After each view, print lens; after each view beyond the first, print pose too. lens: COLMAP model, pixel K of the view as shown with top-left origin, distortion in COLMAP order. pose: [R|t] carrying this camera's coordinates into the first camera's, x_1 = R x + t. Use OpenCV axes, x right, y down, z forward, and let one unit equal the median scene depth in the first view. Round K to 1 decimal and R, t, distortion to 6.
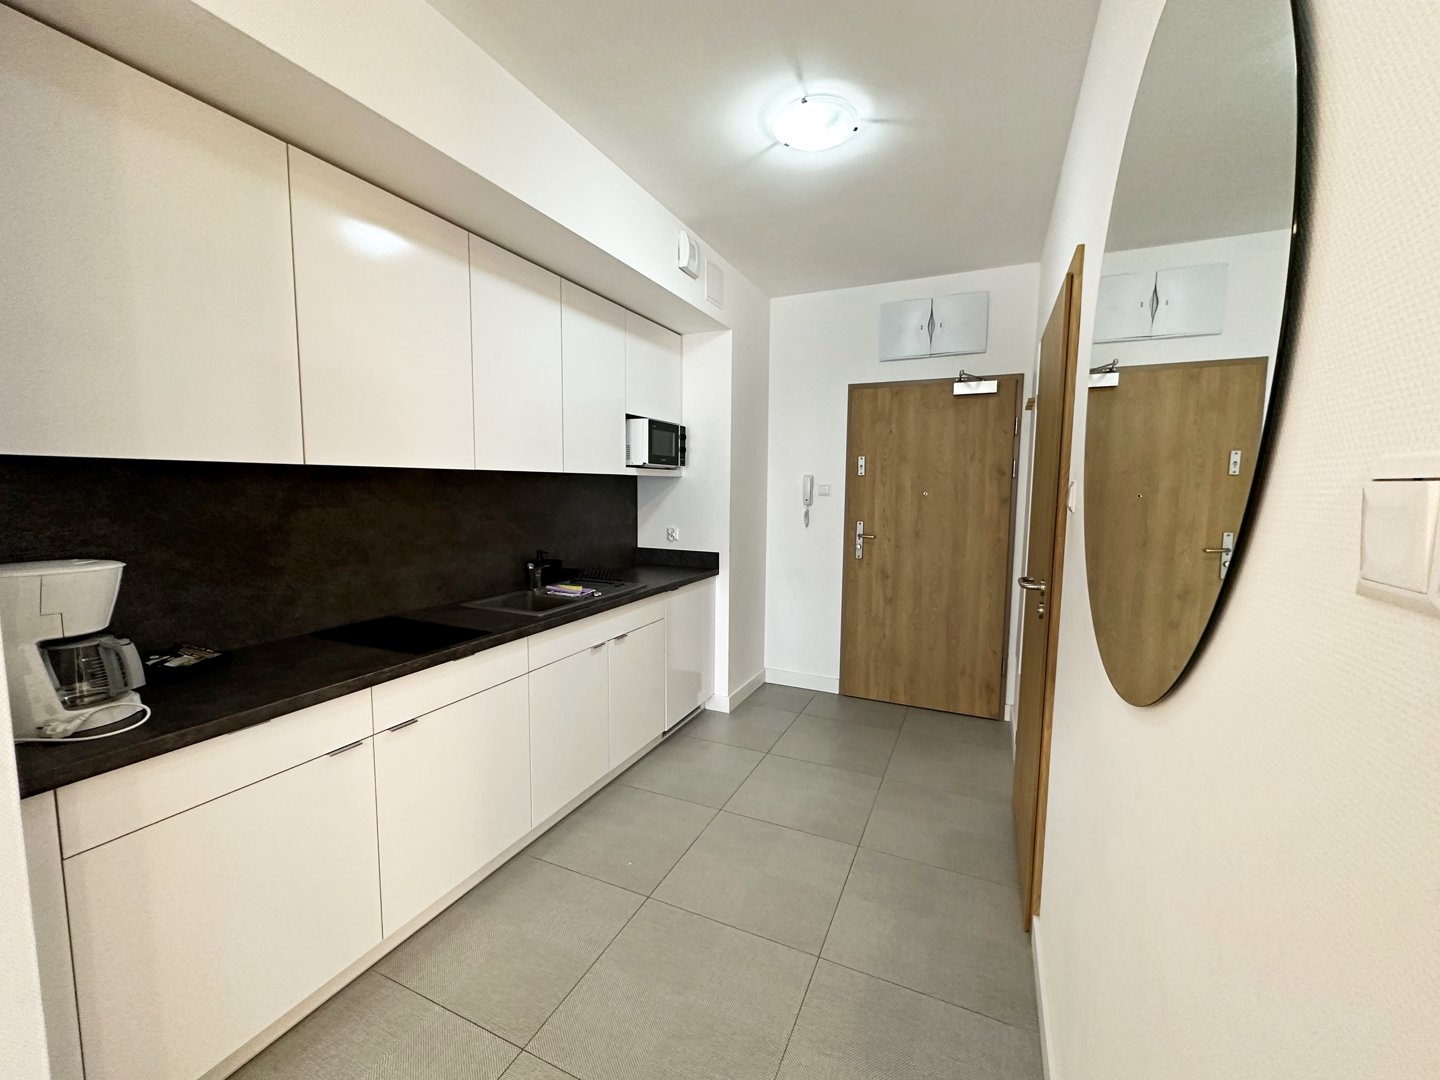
lens RADIAL K [[586.2, 0, 721.6], [0, 586.2, 543.6], [0, 0, 1]] dist [-0.020702, 0.000025]
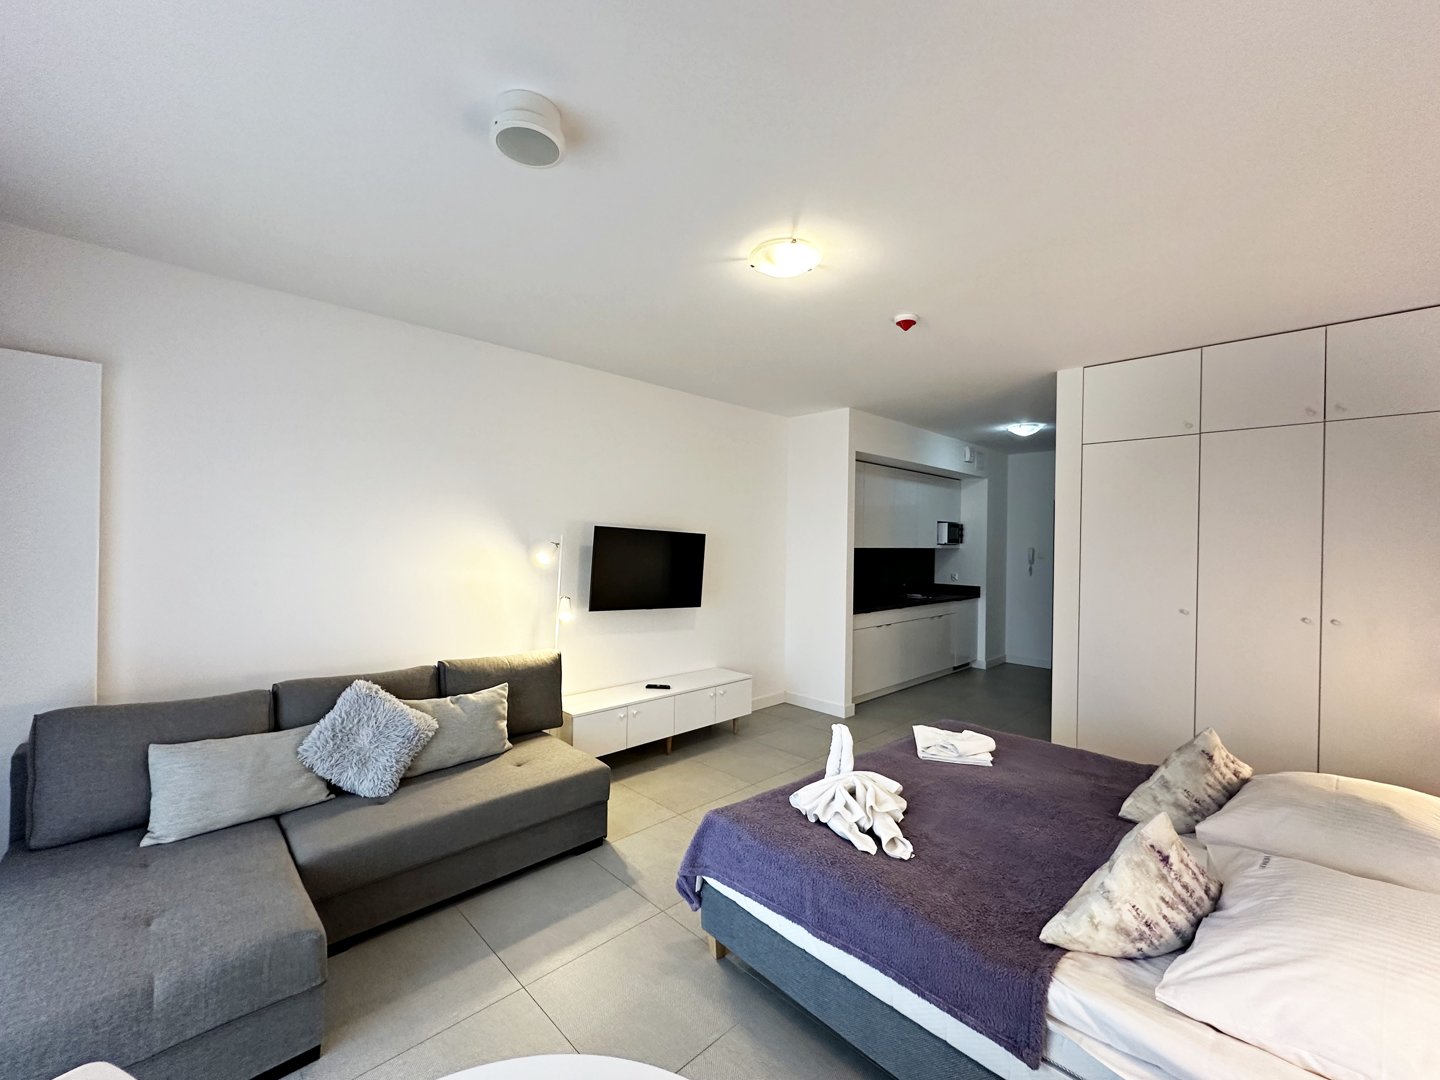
lens RADIAL K [[586.2, 0, 721.6], [0, 586.2, 543.6], [0, 0, 1]] dist [-0.020702, 0.000025]
pose [[0.930526, 0.007705, -0.366145, -0.097954], [-0.044468, 0.994758, -0.092080, 0.092911], [0.363516, 0.101964, 0.925991, -1.180861]]
